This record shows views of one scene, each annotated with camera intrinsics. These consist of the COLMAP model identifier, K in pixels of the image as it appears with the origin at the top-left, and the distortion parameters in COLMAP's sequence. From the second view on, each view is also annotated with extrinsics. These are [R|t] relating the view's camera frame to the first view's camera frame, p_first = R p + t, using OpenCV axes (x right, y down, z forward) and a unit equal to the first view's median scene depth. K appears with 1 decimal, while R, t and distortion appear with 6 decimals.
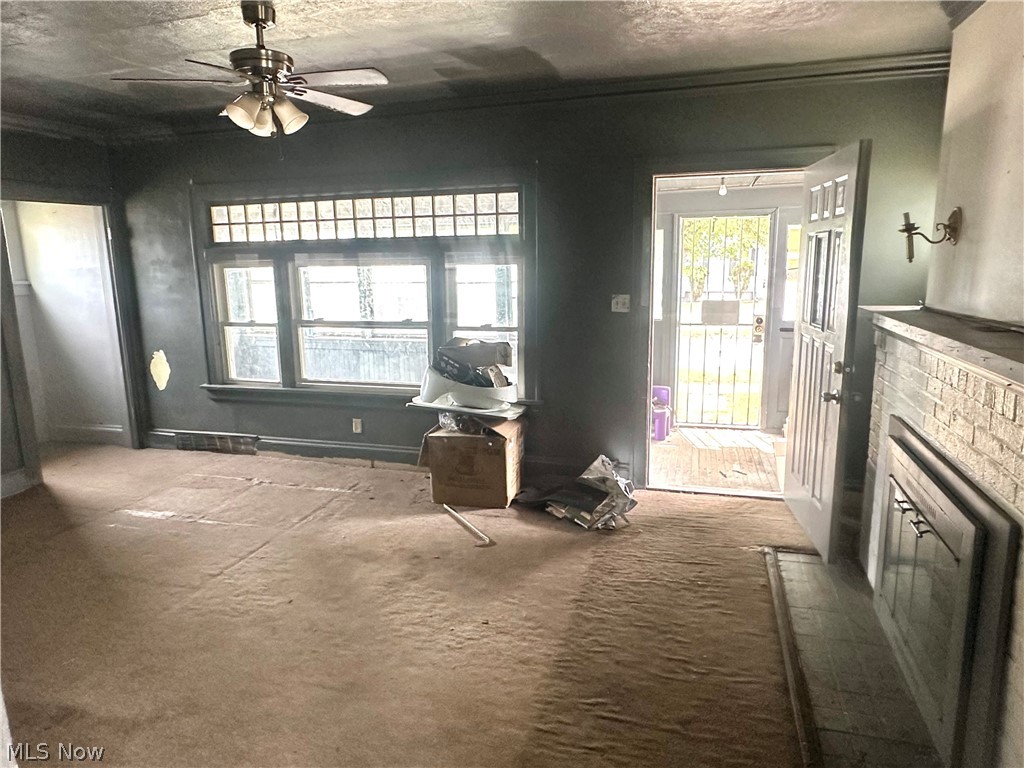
lens RADIAL K [[638.3, 0, 513.8], [0, 638.3, 381.4], [0, 0, 1]] dist [-0.002910, 0.000582]
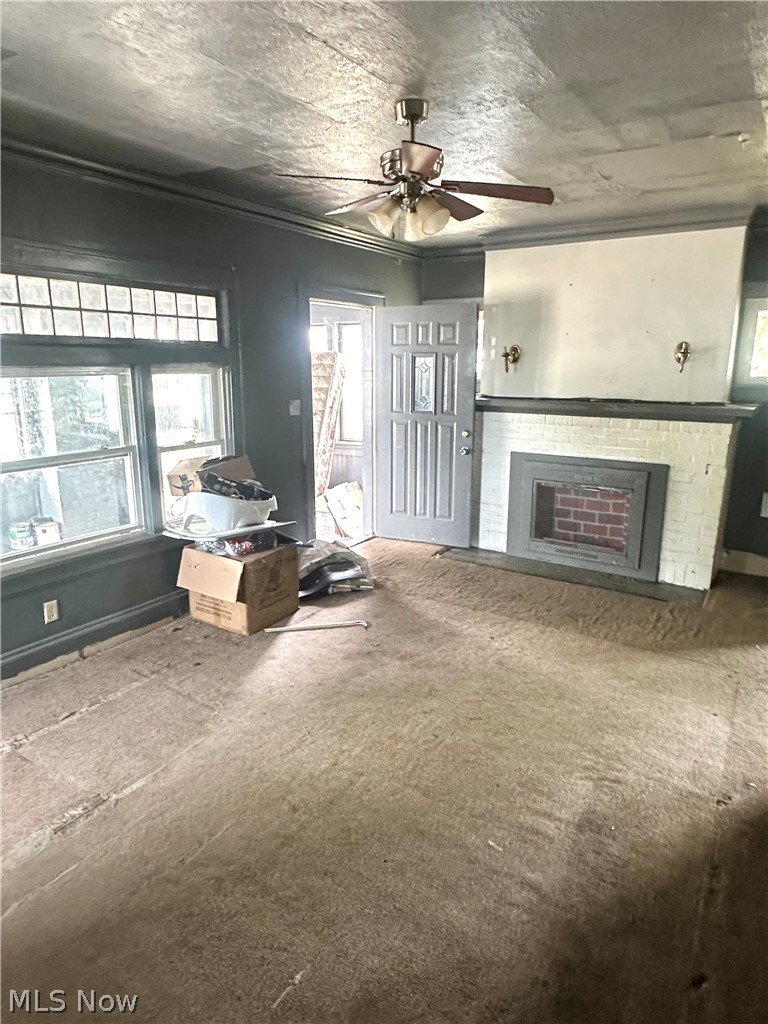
lens RADIAL K [[638.3, 0, 385.3], [0, 638.3, 511.7], [0, 0, 1]] dist [-0.002910, 0.000582]
pose [[0.285110, -0.205928, 0.936112, -0.909488], [0.173965, 0.971545, 0.160738, -0.097561], [-0.942576, 0.117022, 0.312821, 0.519305]]
